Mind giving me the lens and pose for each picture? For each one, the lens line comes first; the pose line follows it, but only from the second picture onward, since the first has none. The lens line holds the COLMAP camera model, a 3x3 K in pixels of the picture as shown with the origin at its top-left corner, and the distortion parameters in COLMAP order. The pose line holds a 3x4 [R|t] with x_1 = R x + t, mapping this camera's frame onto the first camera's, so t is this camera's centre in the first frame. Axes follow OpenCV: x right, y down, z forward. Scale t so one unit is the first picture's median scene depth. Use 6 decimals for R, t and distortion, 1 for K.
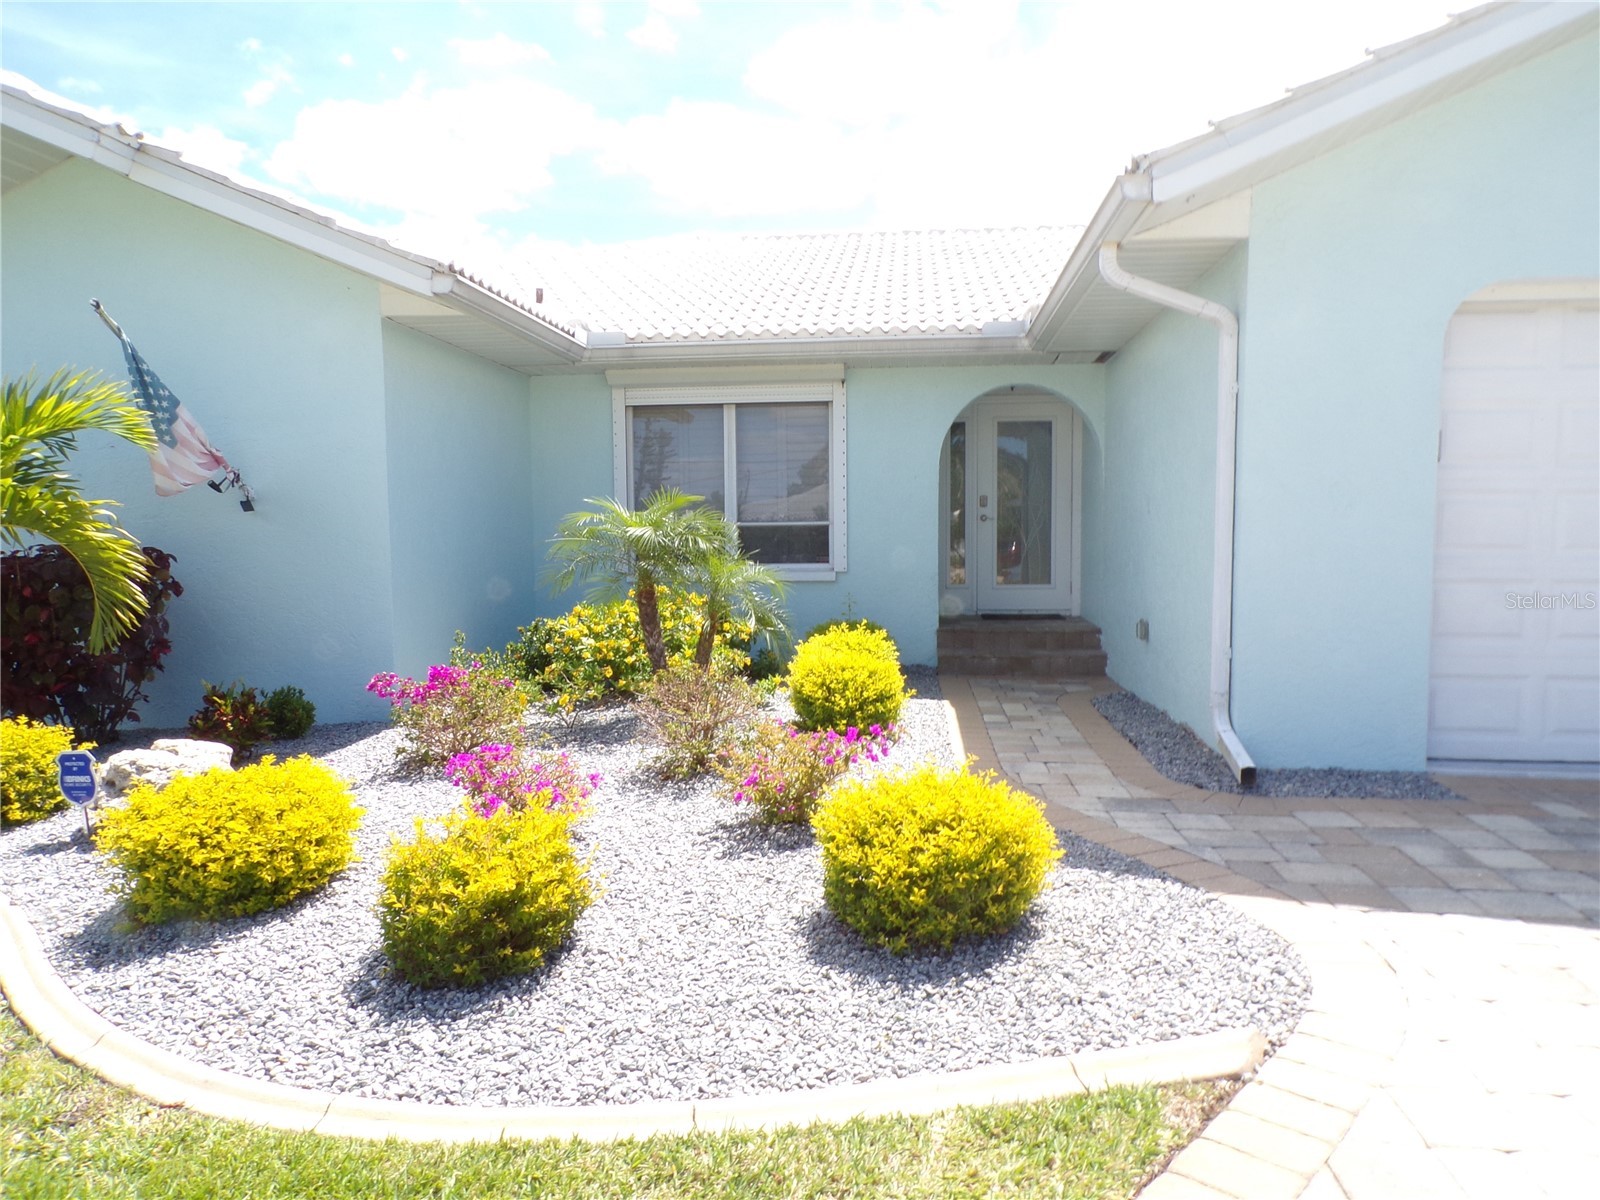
lens RADIAL K [[1099.1, 0, 798.2], [0, 1099.1, 596.9], [0, 0, 1]] dist [0.015891, 0.003782]
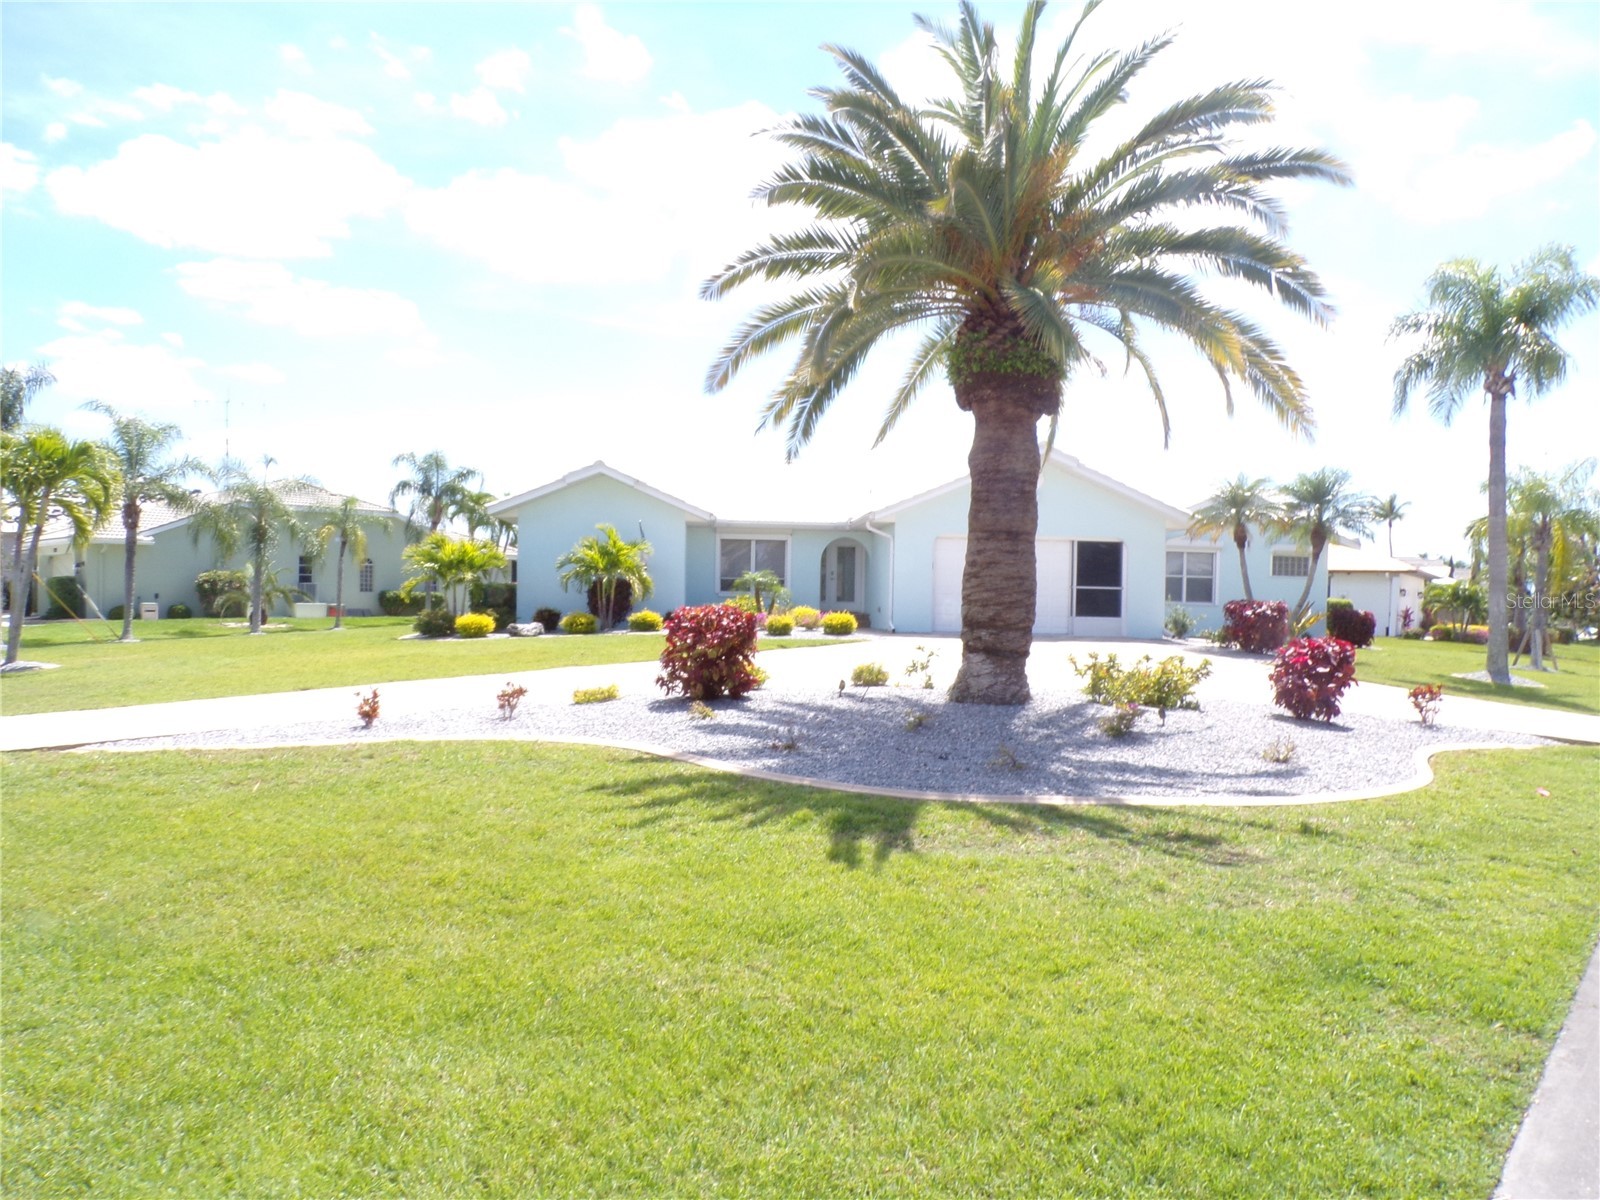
lens RADIAL K [[1099.1, 0, 799.7], [0, 1099.1, 593.9], [0, 0, 1]] dist [0.015891, 0.003782]
pose [[0.986121, 0.045744, 0.159601, -0.442276], [-0.035574, 0.997185, -0.066006, 0.182816], [-0.162171, 0.059413, 0.984972, -2.165824]]
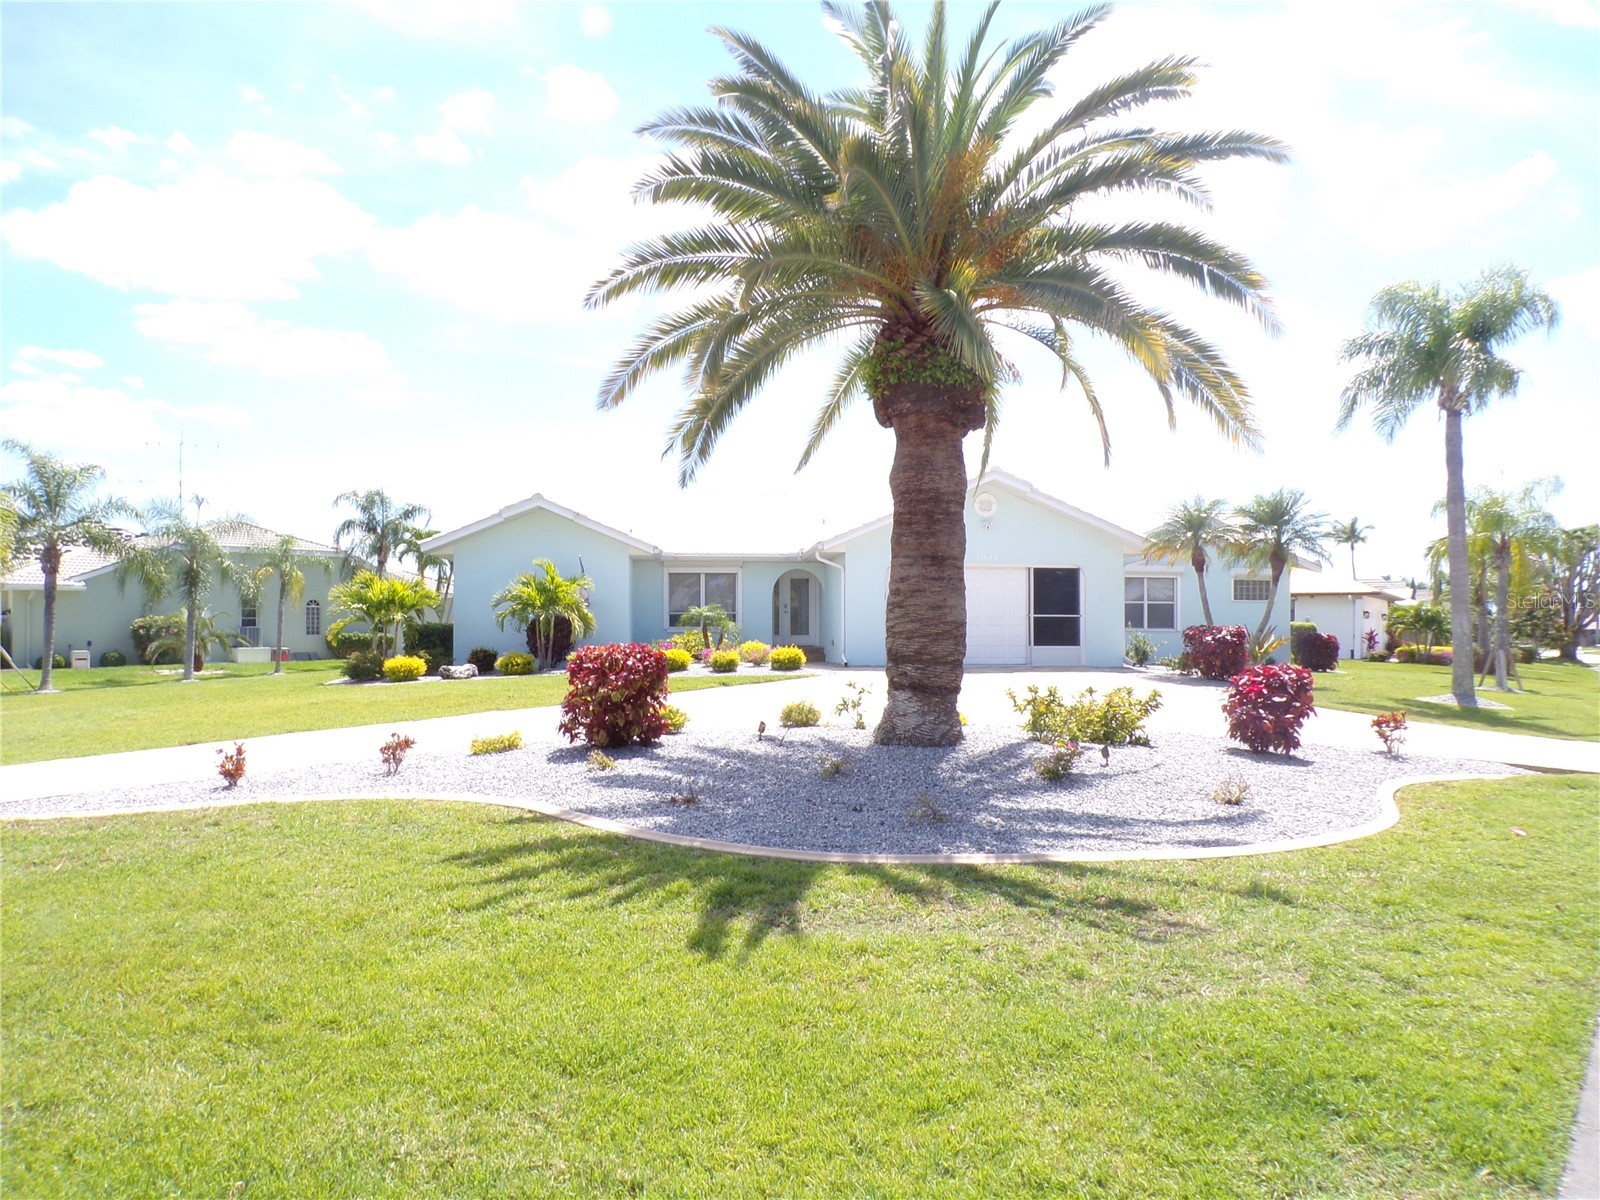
lens RADIAL K [[1099.1, 0, 798.8], [0, 1099.1, 596.1], [0, 0, 1]] dist [0.015891, 0.003782]
pose [[0.982779, 0.031353, 0.182107, -0.366180], [-0.014209, 0.995405, -0.094698, 0.173645], [-0.184239, 0.090479, 0.978708, -2.078911]]
